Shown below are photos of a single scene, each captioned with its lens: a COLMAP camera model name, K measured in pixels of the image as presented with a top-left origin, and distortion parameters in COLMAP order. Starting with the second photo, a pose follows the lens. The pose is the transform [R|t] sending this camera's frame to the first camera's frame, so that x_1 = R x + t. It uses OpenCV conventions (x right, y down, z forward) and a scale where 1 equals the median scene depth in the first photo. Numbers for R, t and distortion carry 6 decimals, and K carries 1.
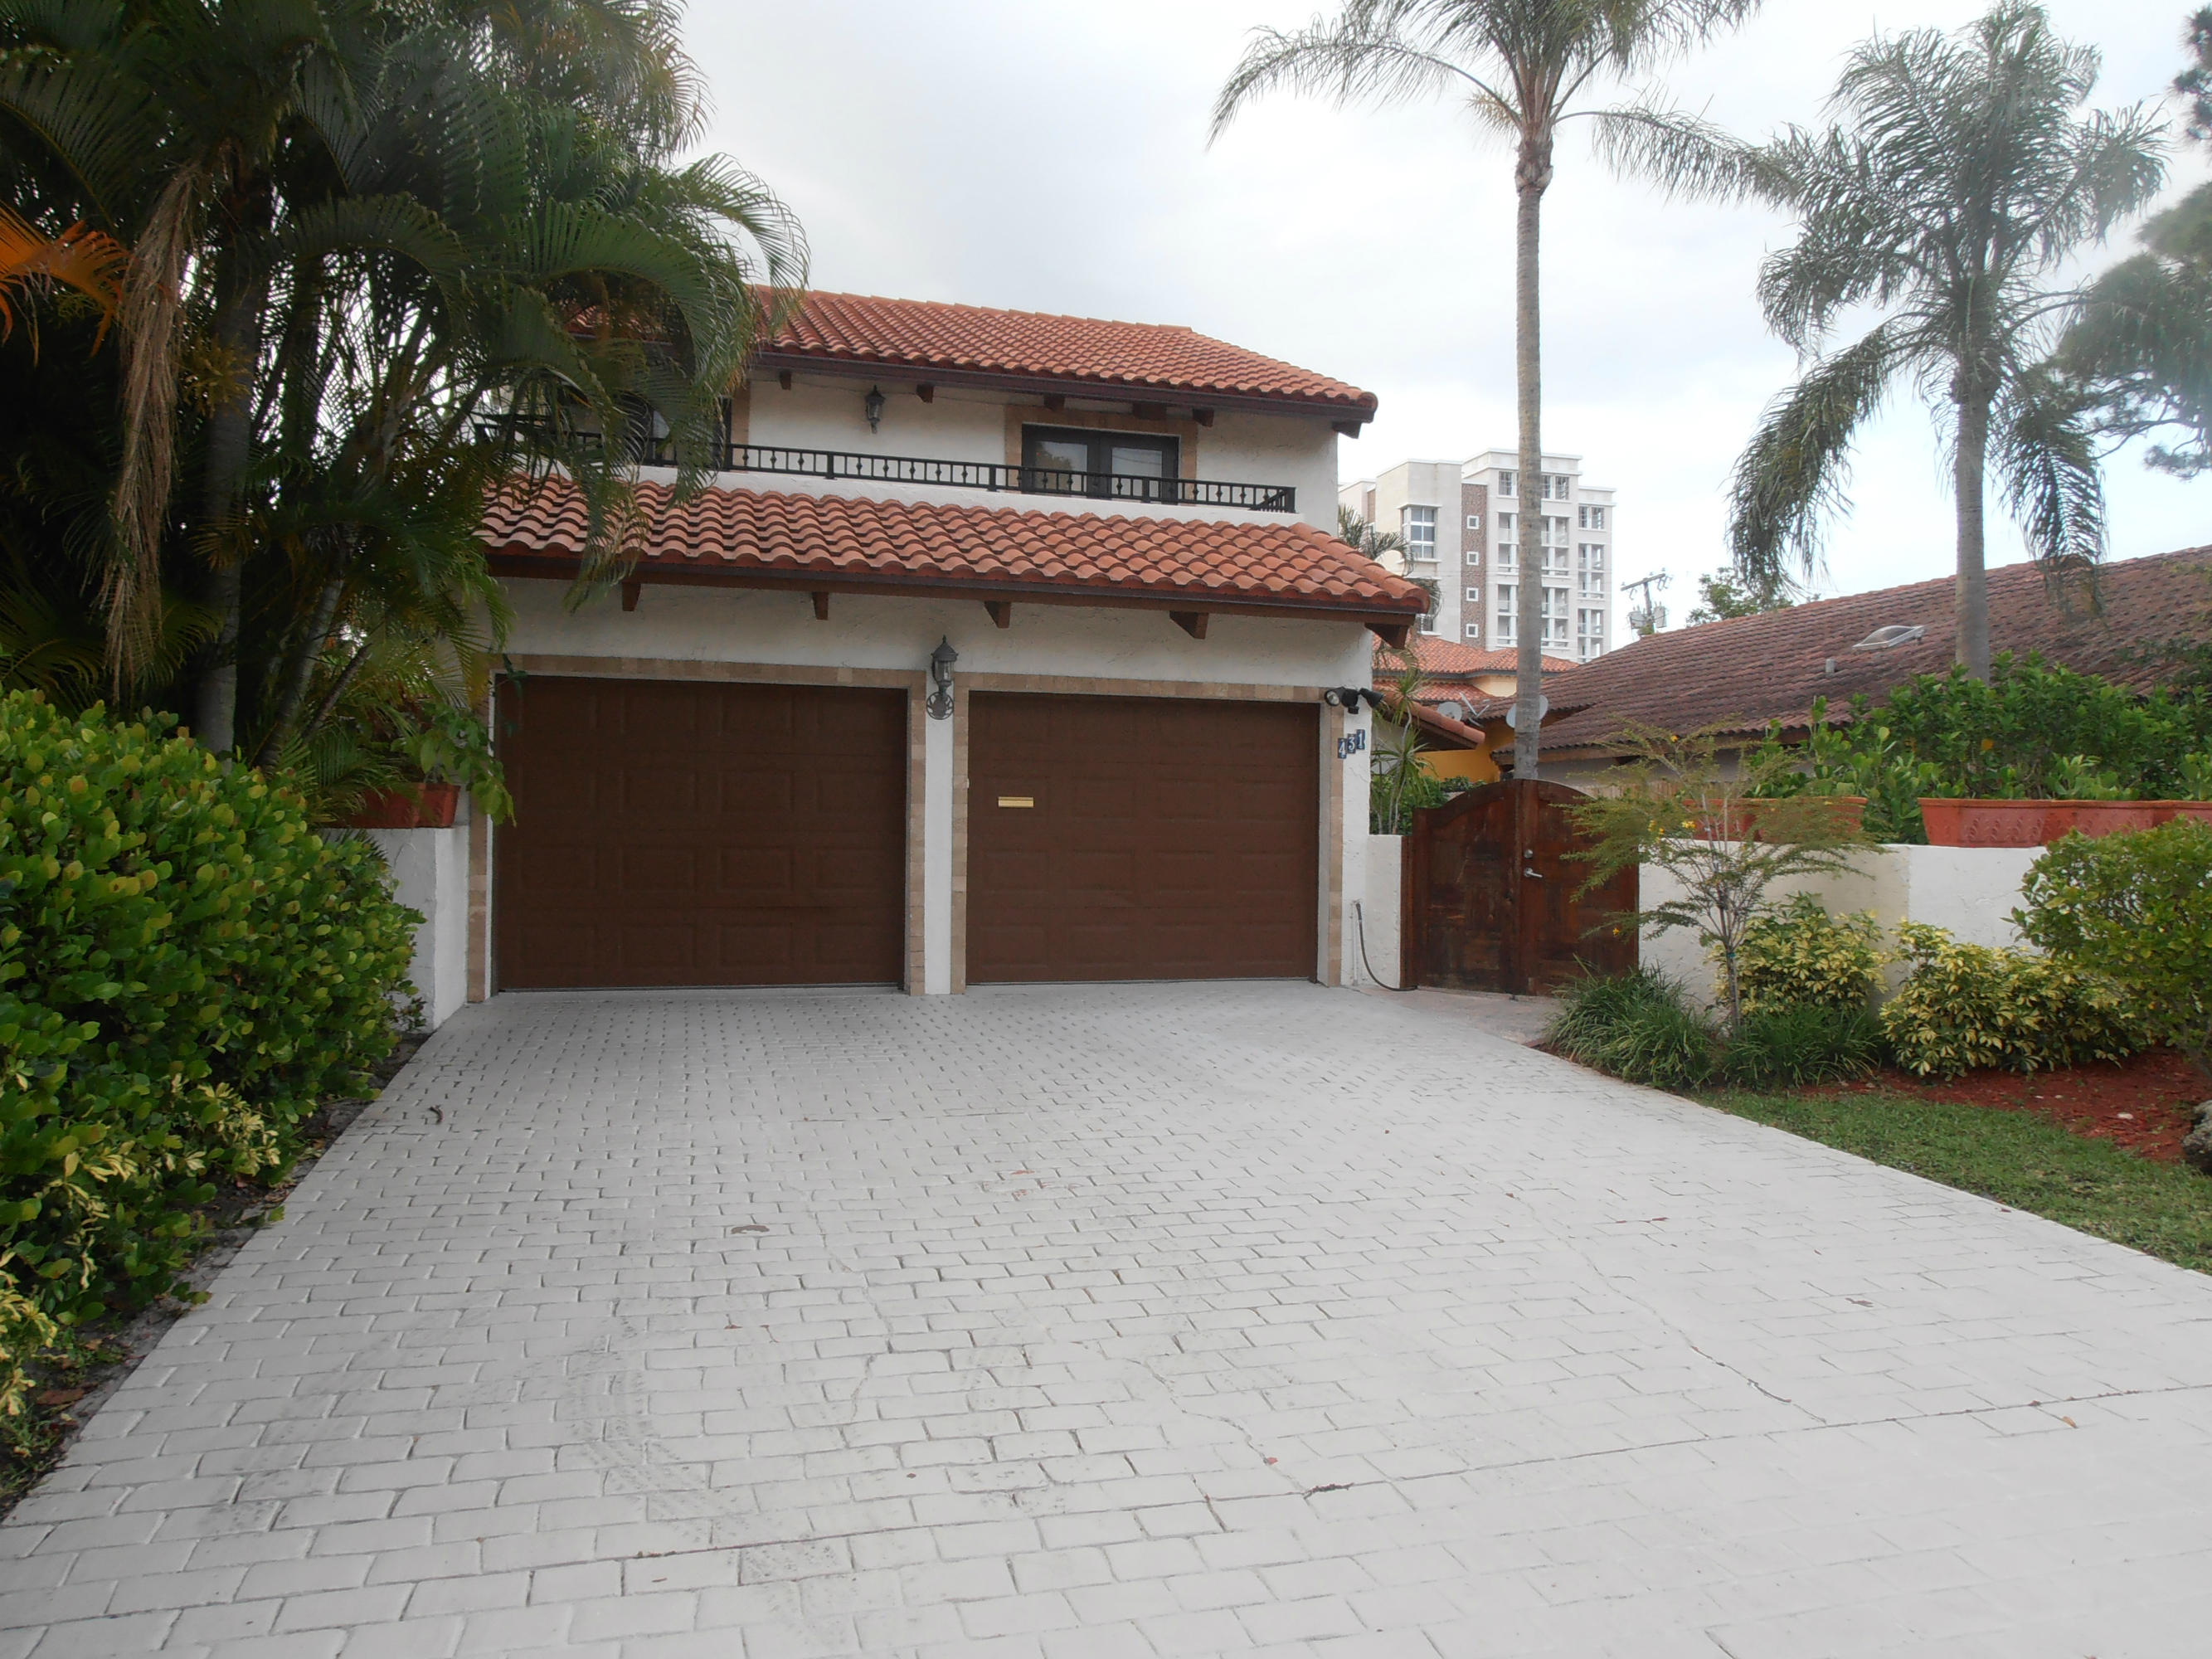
lens RADIAL K [[1559.1, 0, 1109.3], [0, 1559.1, 823.1], [0, 0, 1]] dist [-0.013331, 0.002744]
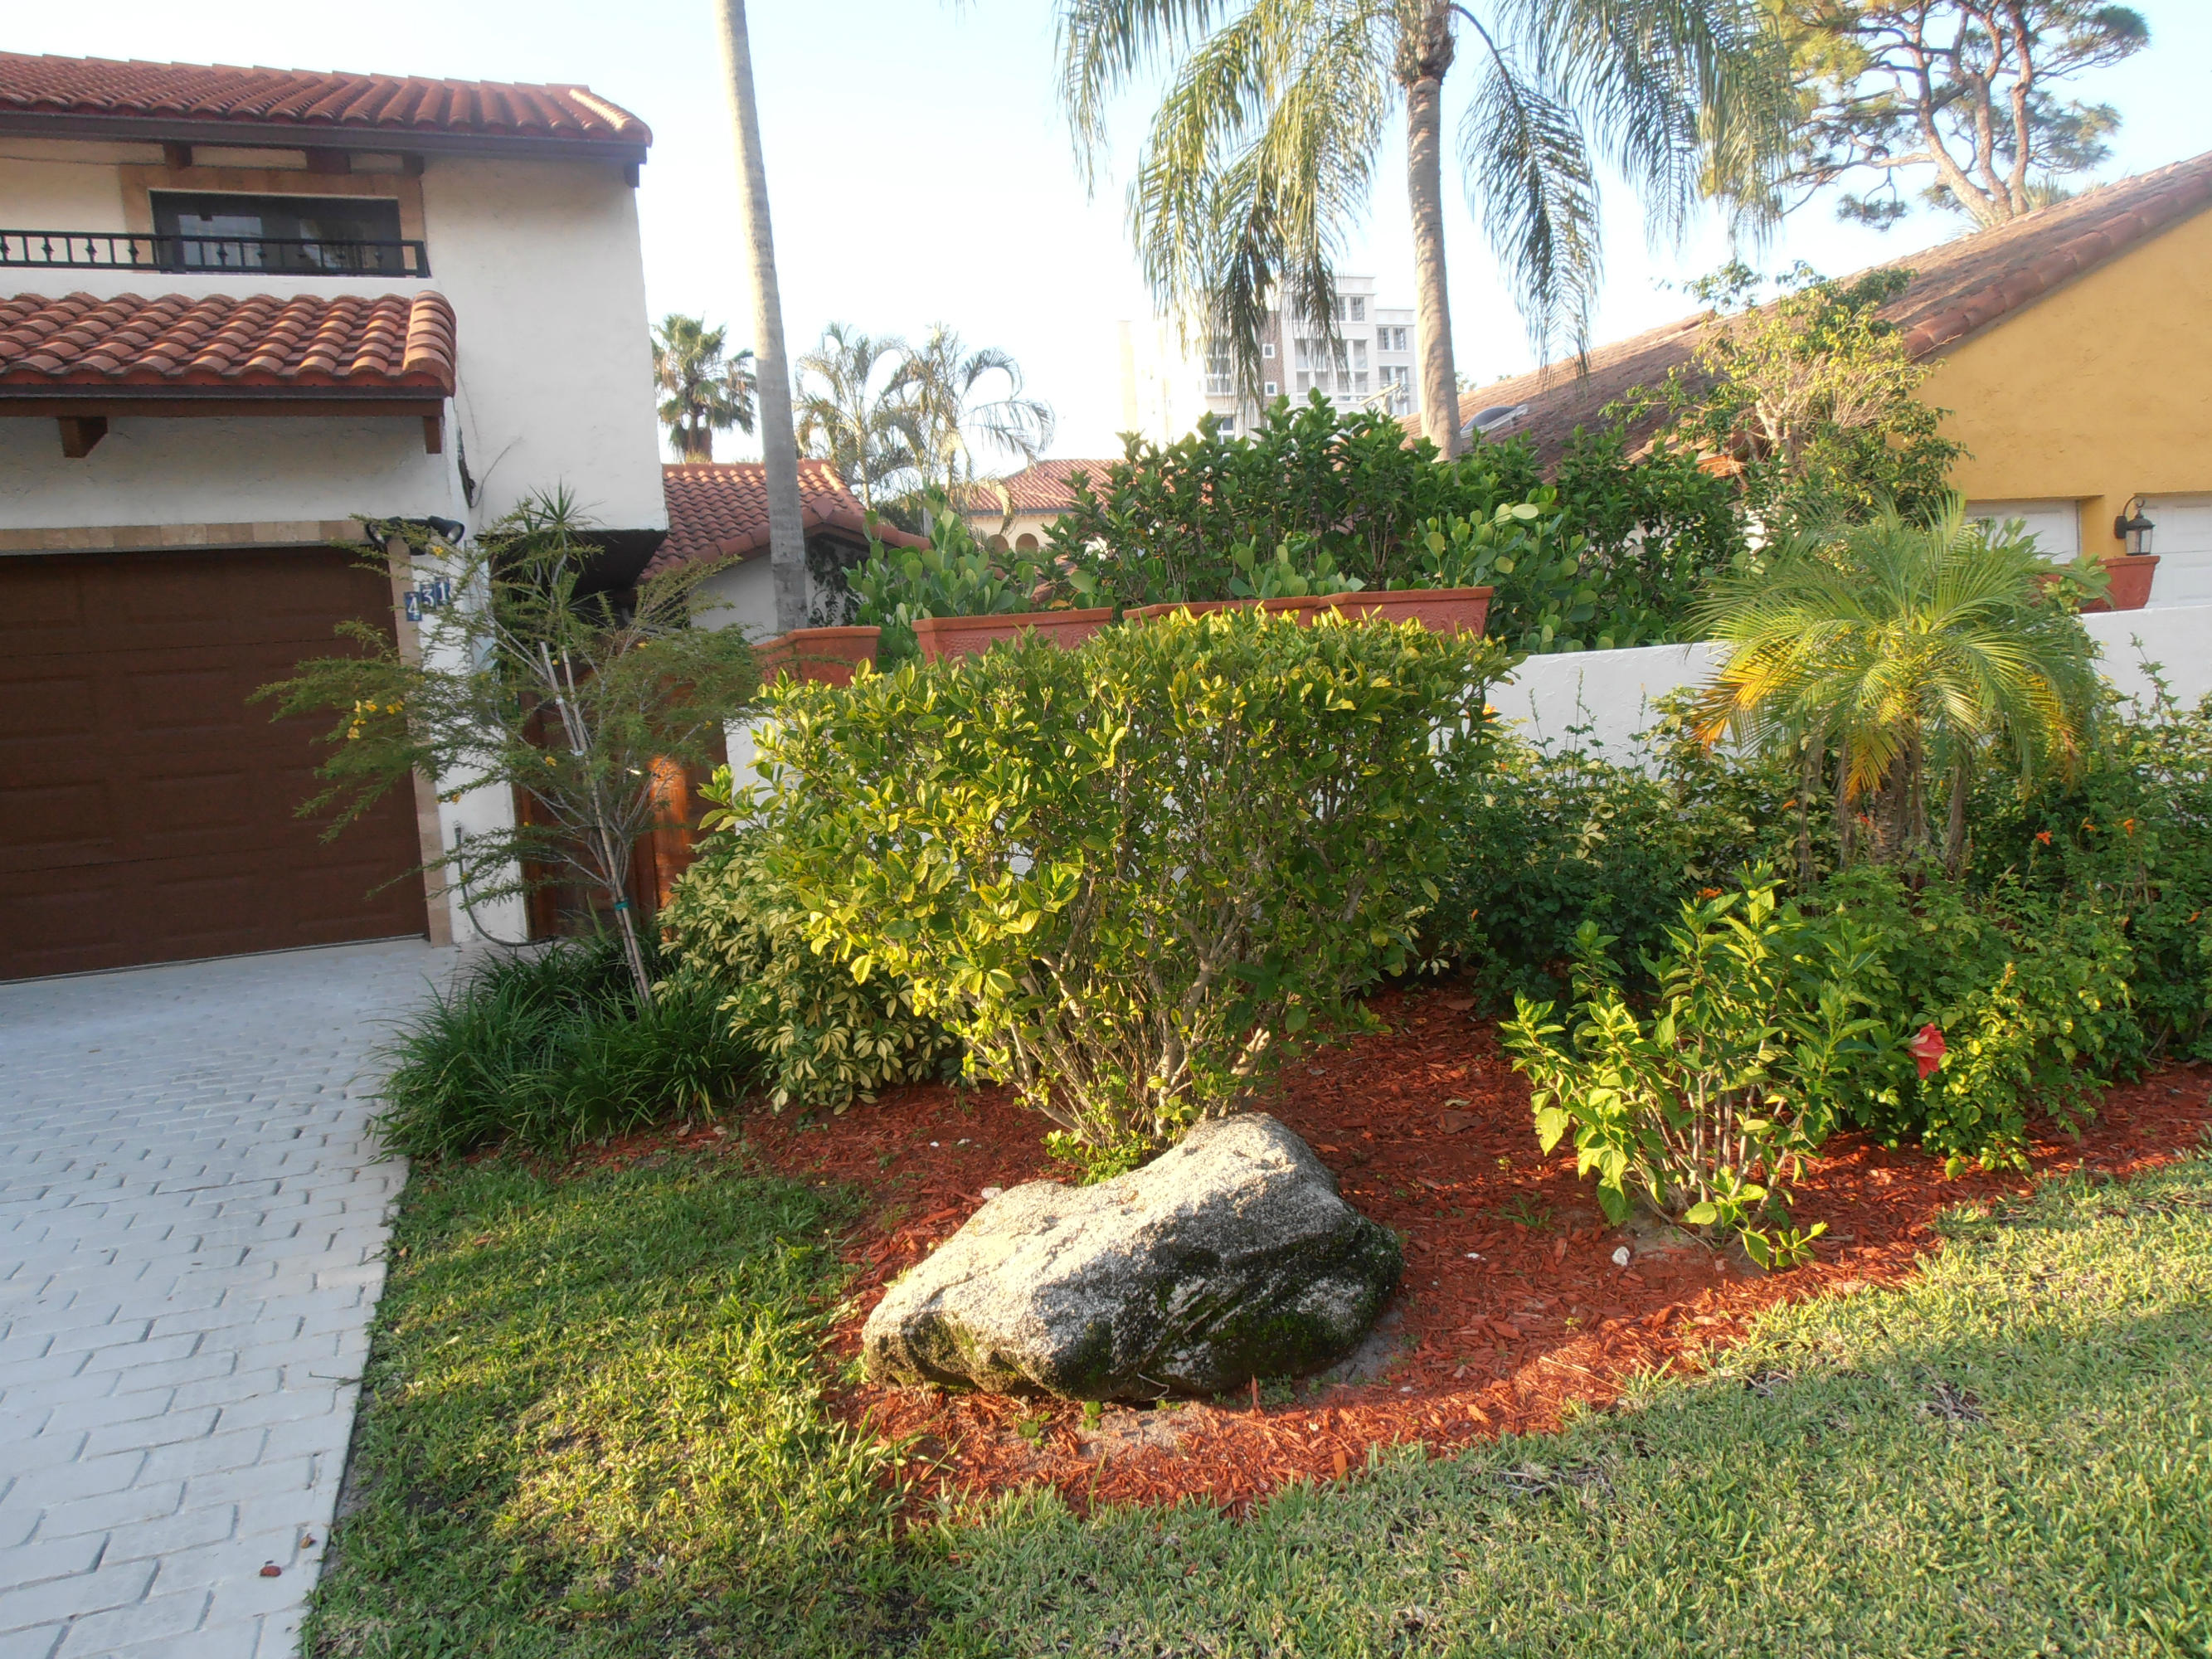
lens RADIAL K [[1547.9, 0, 1106.0], [0, 1547.9, 829.5], [0, 0, 1]] dist [0.010763, 0.002867]
pose [[0.992432, -0.091439, 0.081967, 0.295878], [0.083285, 0.991704, 0.097909, 0.006373], [-0.090240, -0.090341, 0.991814, 0.209860]]
